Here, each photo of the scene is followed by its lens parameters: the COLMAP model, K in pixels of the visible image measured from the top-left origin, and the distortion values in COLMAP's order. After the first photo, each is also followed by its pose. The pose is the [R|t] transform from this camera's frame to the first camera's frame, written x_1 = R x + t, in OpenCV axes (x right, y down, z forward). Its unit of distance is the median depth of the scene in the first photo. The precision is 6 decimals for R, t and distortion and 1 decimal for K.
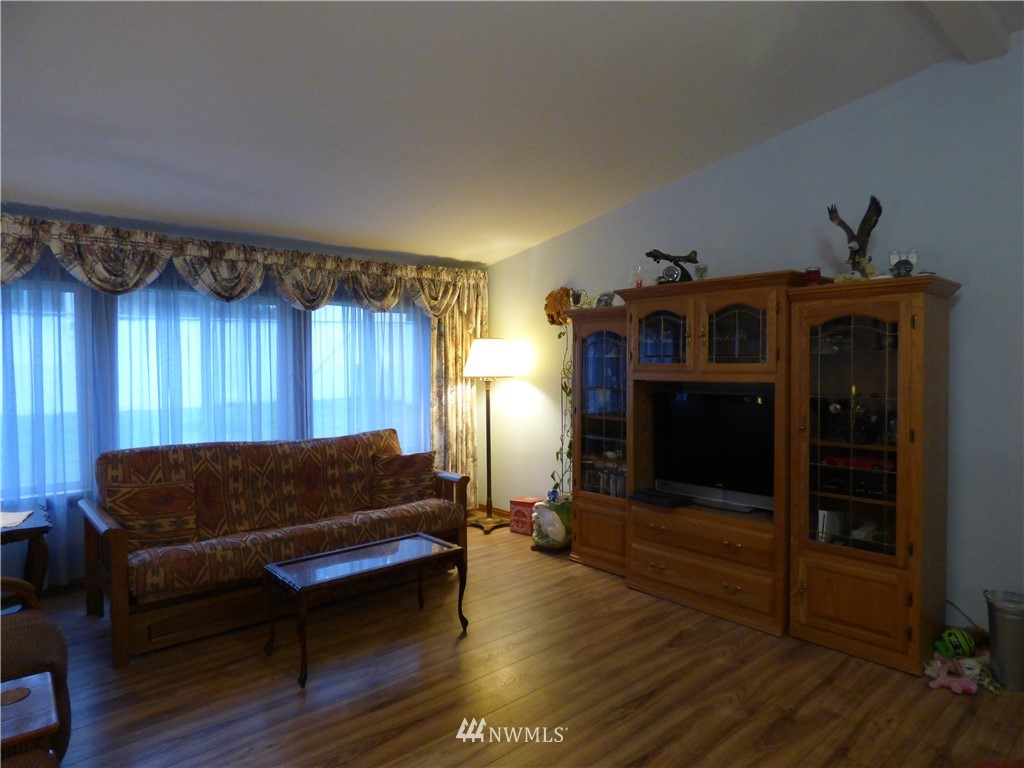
lens RADIAL K [[619.2, 0, 511.6], [0, 619.2, 384.6], [0, 0, 1]] dist [-0.007477, 0.005568]
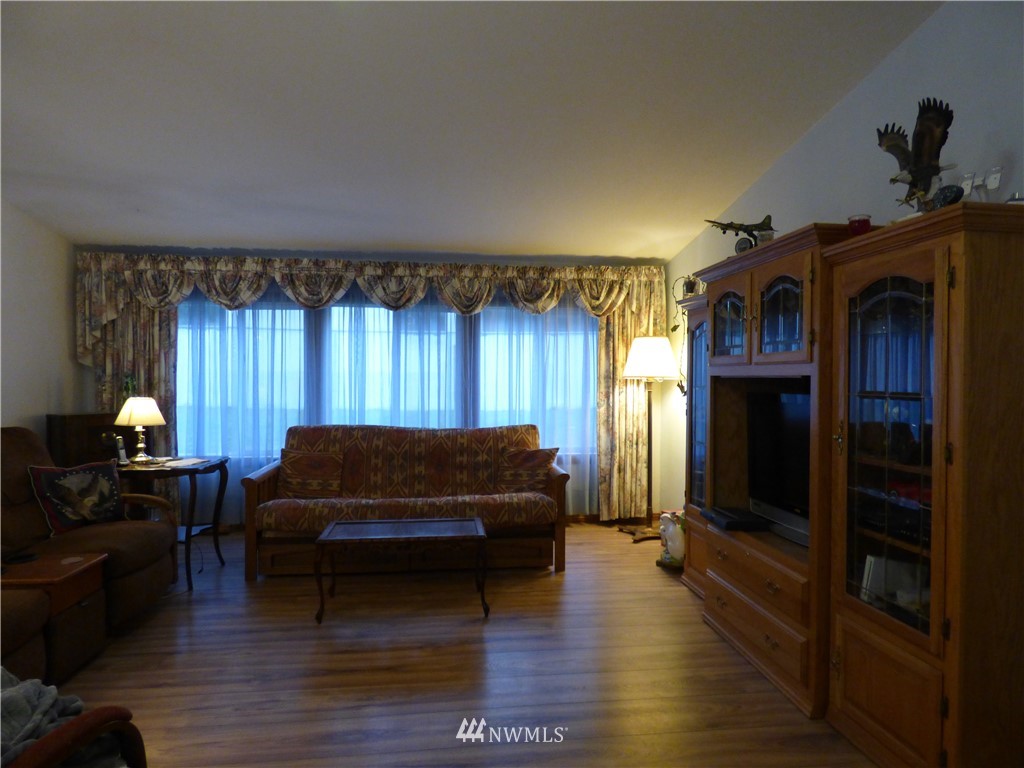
lens RADIAL K [[619.2, 0, 512.3], [0, 619.2, 383.3], [0, 0, 1]] dist [-0.007477, 0.005568]
pose [[0.825954, 0.012628, -0.563596, 0.431327], [-0.025091, 0.999582, -0.014375, 0.020456], [0.563179, 0.026015, 0.825926, 0.137879]]
